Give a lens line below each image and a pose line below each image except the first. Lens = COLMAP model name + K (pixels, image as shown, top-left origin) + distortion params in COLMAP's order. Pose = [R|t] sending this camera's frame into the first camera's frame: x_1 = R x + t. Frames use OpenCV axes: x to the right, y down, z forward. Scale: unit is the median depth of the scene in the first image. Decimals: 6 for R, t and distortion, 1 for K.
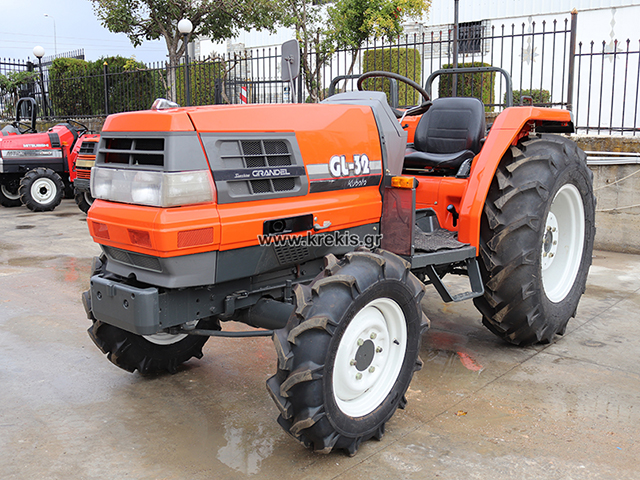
lens RADIAL K [[660.0, 0, 320.0], [0, 660.0, 240.0], [0, 0, 1]] dist [-0.090922, 0.001132]
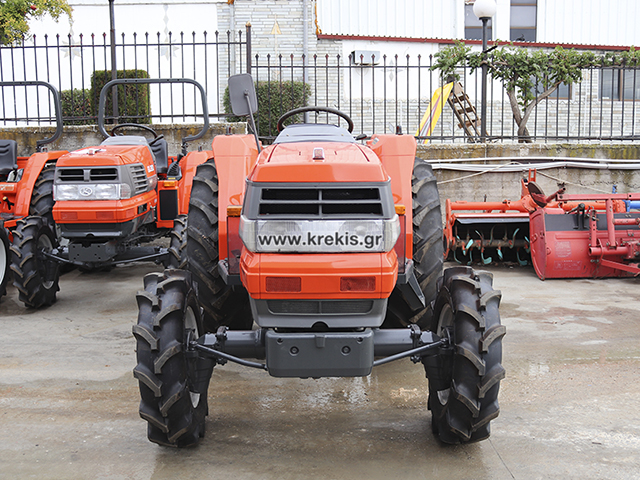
lens RADIAL K [[741.5, 0, 330.2], [0, 741.5, 239.4], [0, 0, 1]] dist [-0.075078, 0.055935]
pose [[0.772413, -0.110135, 0.625498, -0.884539], [0.122180, 0.992222, 0.023828, -0.090996], [-0.623257, 0.058018, 0.779862, 0.087796]]
